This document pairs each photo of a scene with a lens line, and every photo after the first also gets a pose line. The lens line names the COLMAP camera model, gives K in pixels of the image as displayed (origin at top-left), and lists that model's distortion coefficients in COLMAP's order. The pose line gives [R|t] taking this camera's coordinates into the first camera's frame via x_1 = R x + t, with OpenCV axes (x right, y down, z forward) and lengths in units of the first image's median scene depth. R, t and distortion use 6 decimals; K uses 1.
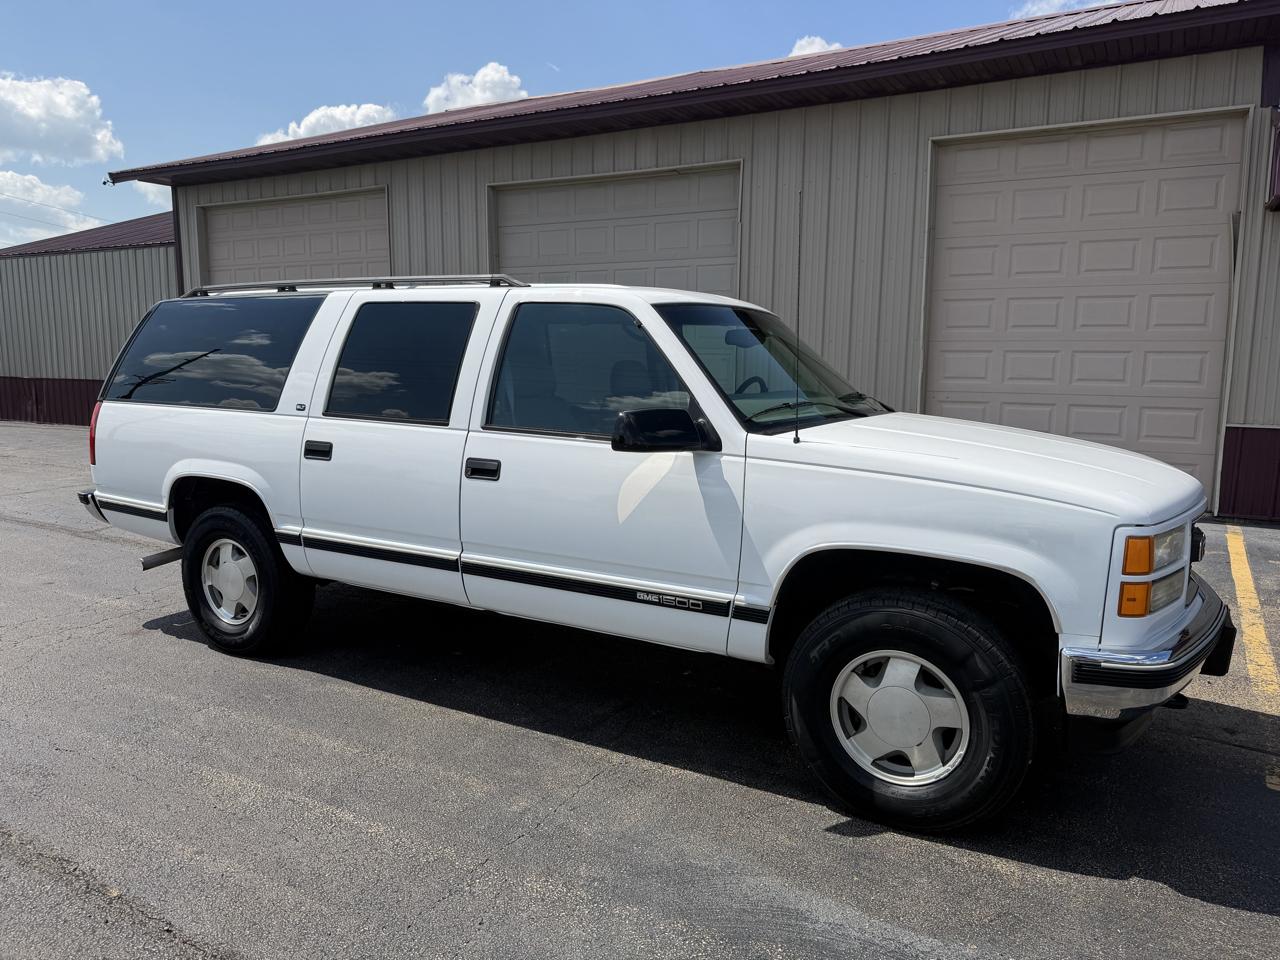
lens RADIAL K [[909.9, 0, 637.4], [0, 909.9, 480.1], [0, 0, 1]] dist [0.005299, -0.016982]
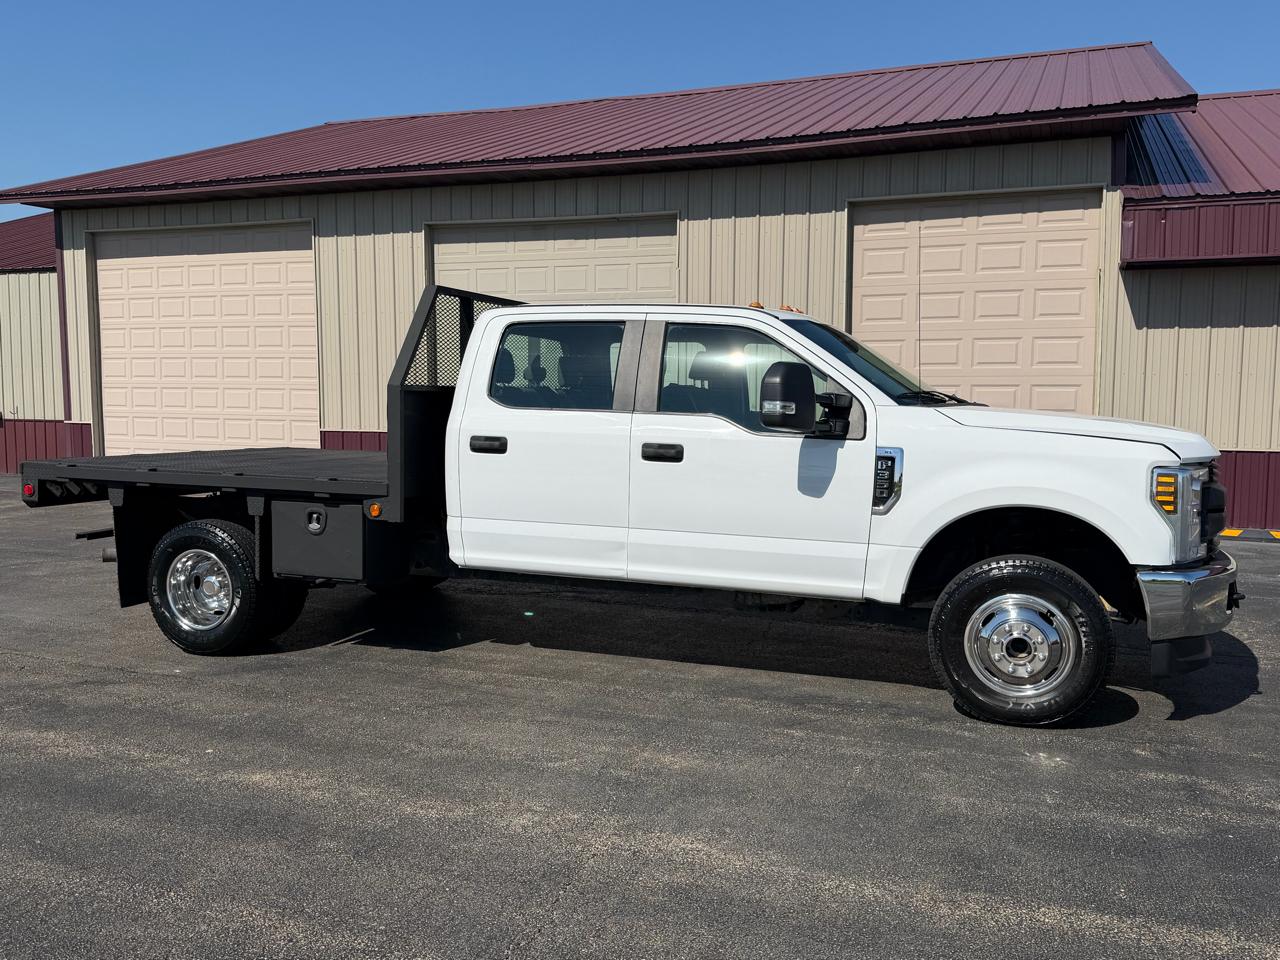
lens RADIAL K [[1092.5, 0, 643.4], [0, 1092.5, 485.9], [0, 0, 1]] dist [0.069148, -0.123956]
pose [[0.989585, -0.016123, 0.143046, -0.123561], [0.022540, 0.998805, -0.043359, 0.034278], [-0.142176, 0.046132, 0.988766, -0.285620]]
